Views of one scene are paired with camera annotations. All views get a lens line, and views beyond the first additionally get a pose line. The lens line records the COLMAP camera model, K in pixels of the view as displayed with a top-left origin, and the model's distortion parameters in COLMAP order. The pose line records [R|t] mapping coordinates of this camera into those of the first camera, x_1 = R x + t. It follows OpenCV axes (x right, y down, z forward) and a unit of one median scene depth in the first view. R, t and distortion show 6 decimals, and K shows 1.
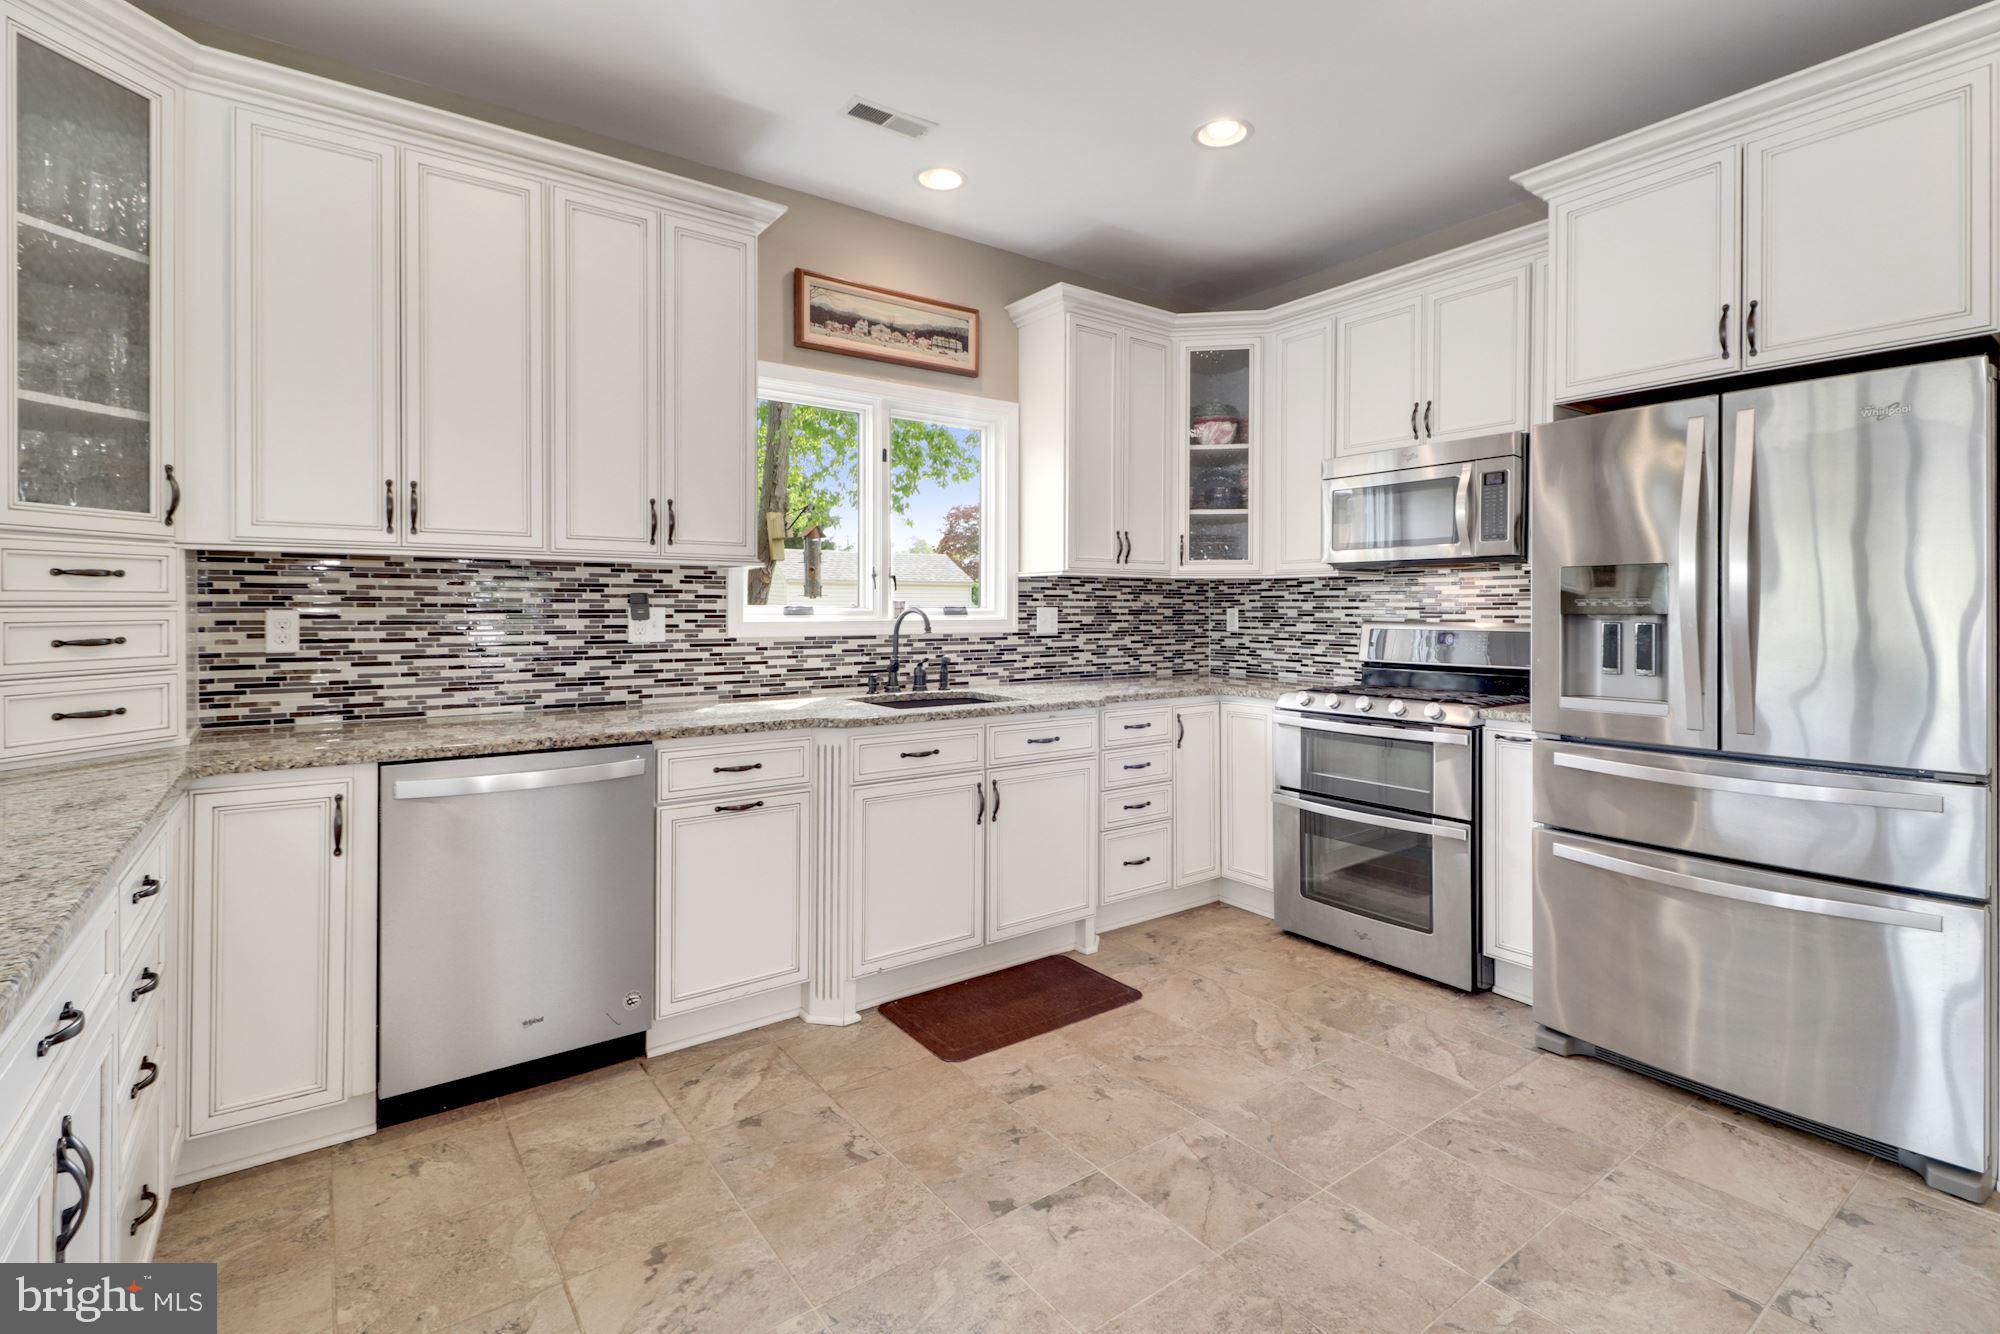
lens RADIAL K [[930.0, 0, 1022.2], [0, 930.0, 614.1], [0, 0, 1]] dist [0.015648, -0.005412]
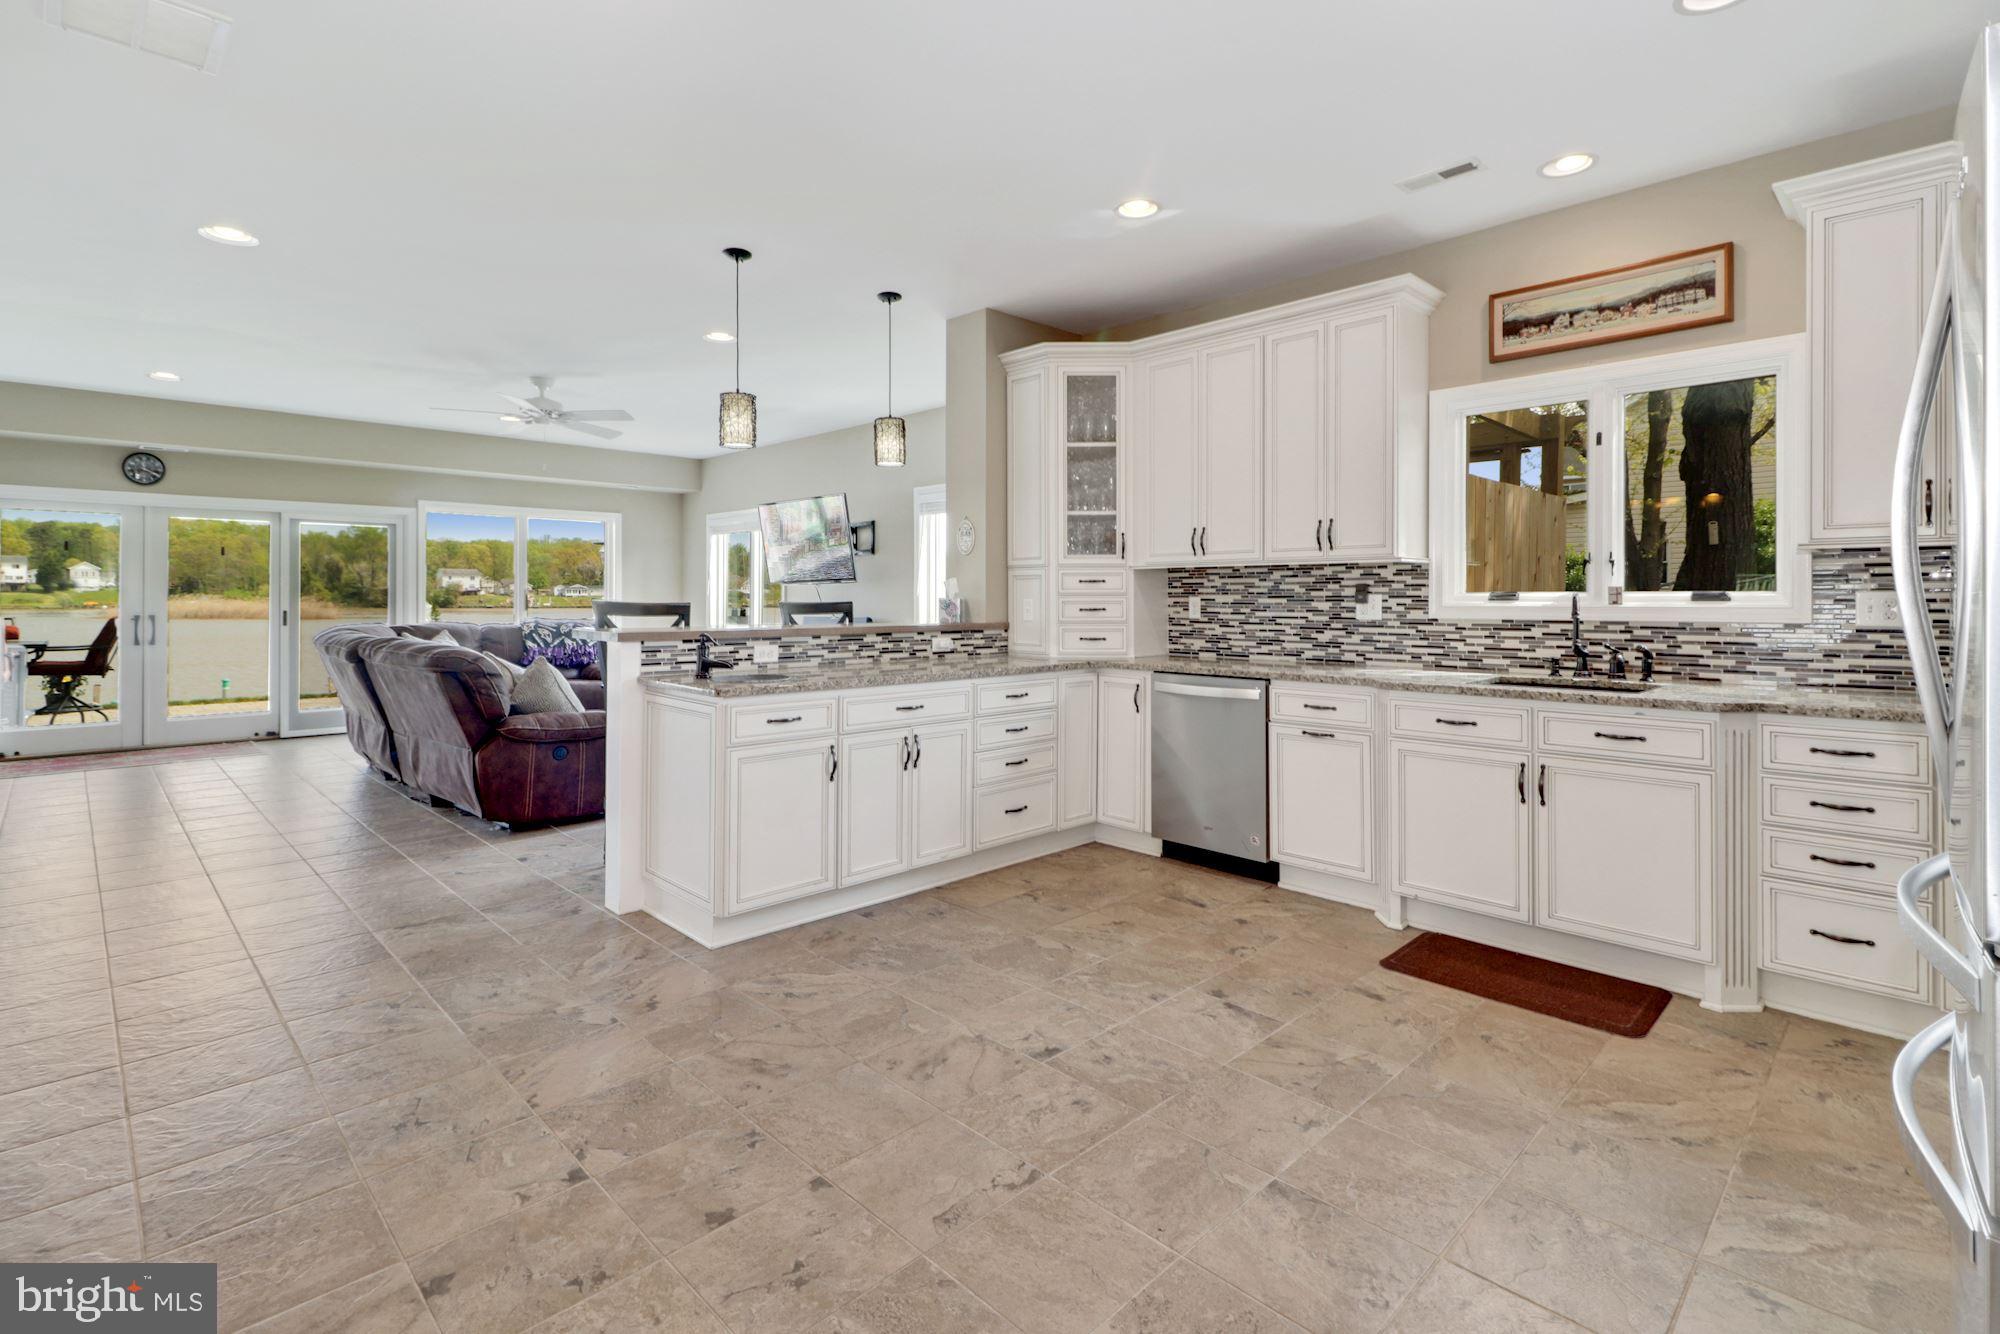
lens RADIAL K [[930.0, 0, 1011.3], [0, 930.0, 597.7], [0, 0, 1]] dist [0.015648, -0.005412]
pose [[0.138503, -0.002450, -0.990359, 0.897113], [-0.005321, 0.999981, -0.003217, 0.005229], [0.990348, 0.005715, 0.138487, 0.295709]]
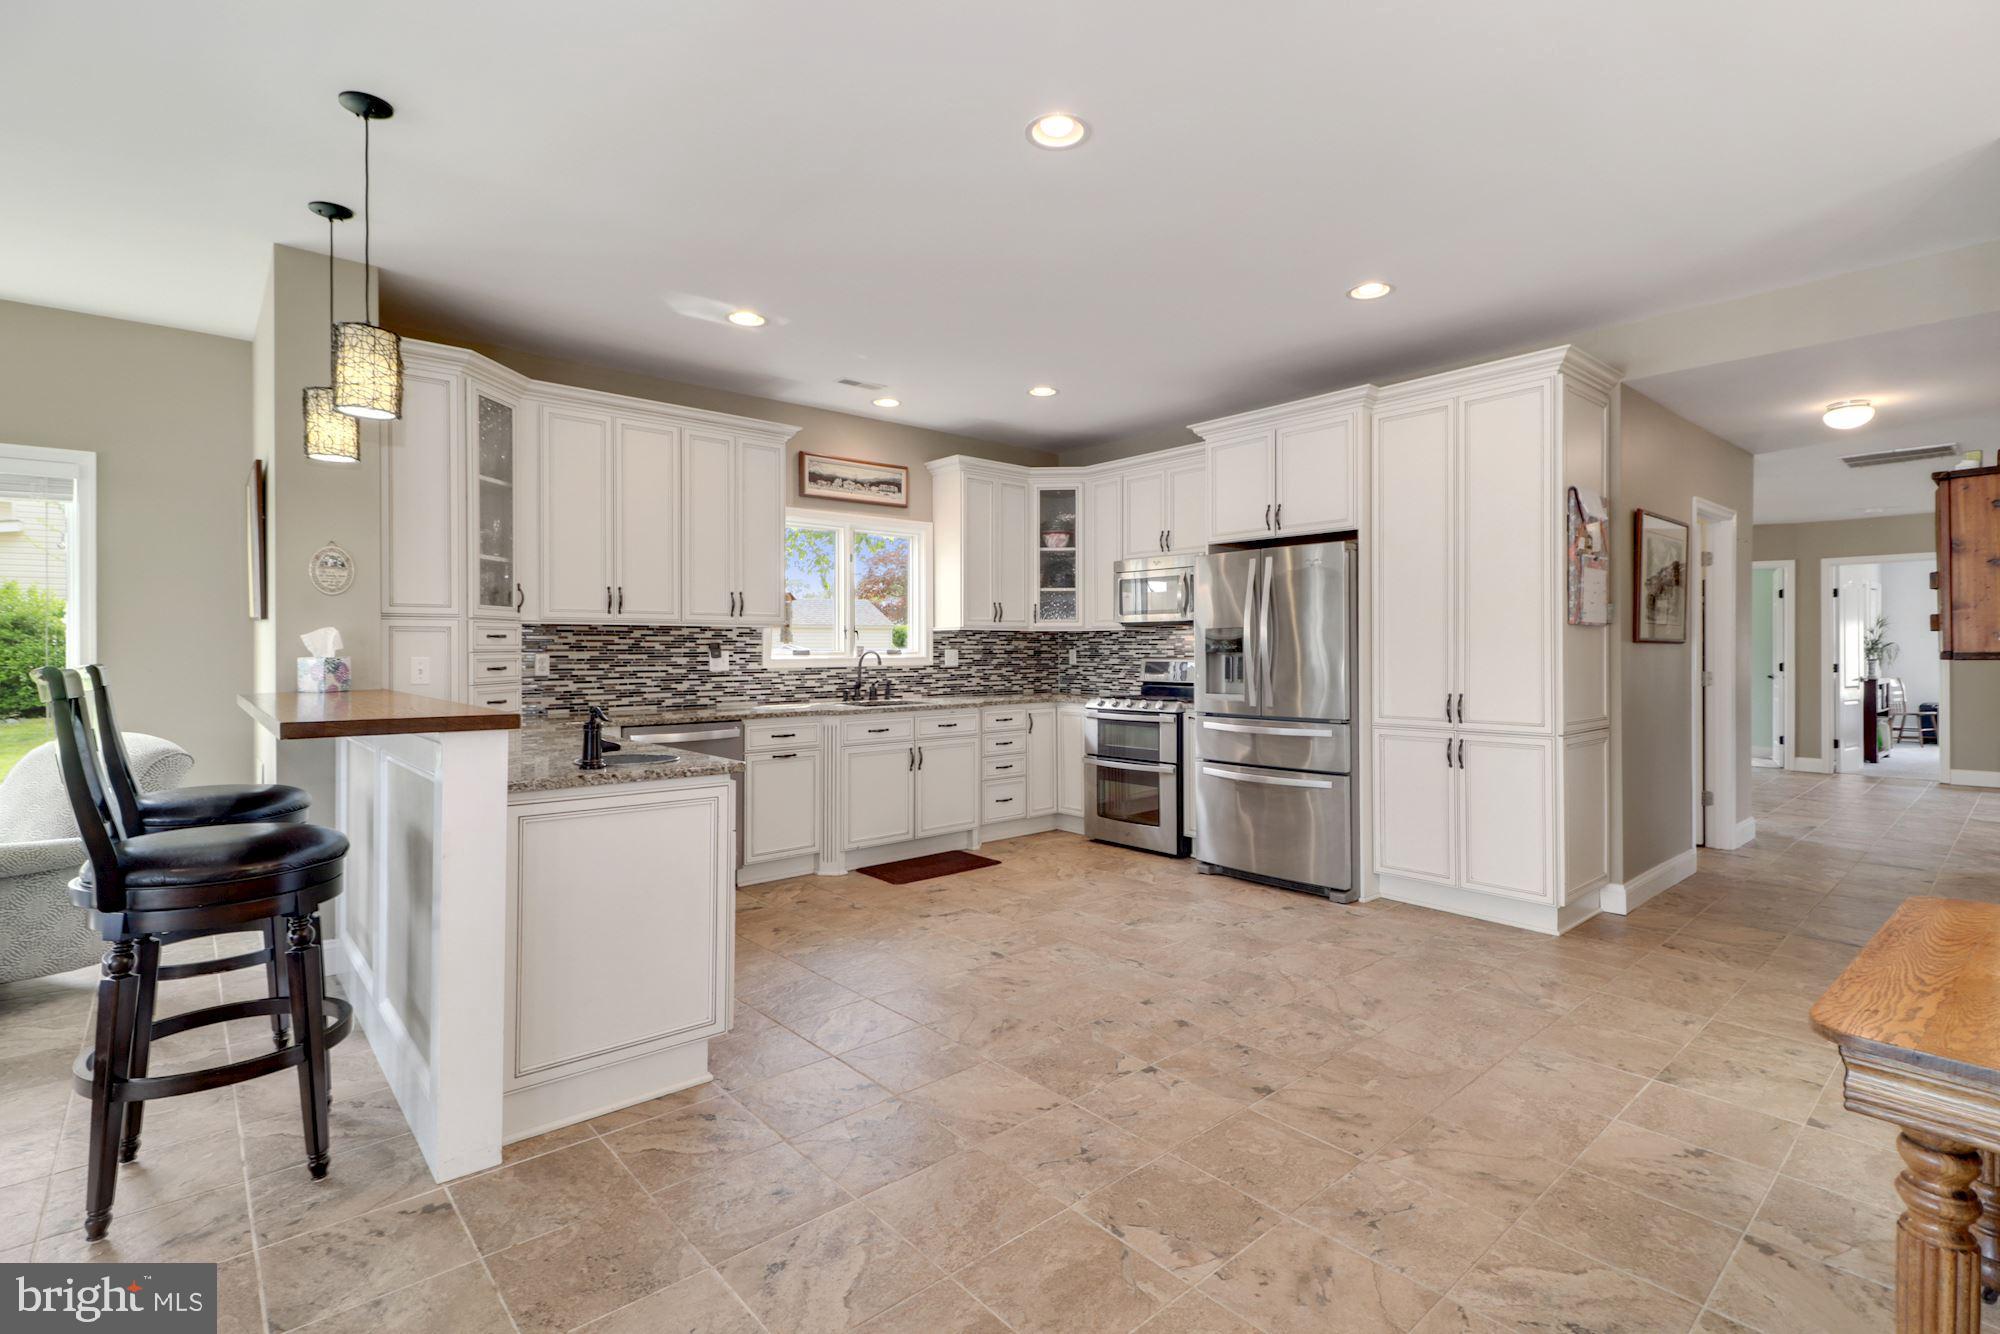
lens RADIAL K [[930.0, 0, 1017.7], [0, 930.0, 648.4], [0, 0, 1]] dist [0.015648, -0.005412]
pose [[0.996563, -0.004732, 0.082708, 0.011203], [0.005332, 0.999961, -0.007036, 0.003646], [-0.082671, 0.007453, 0.996549, -0.802260]]
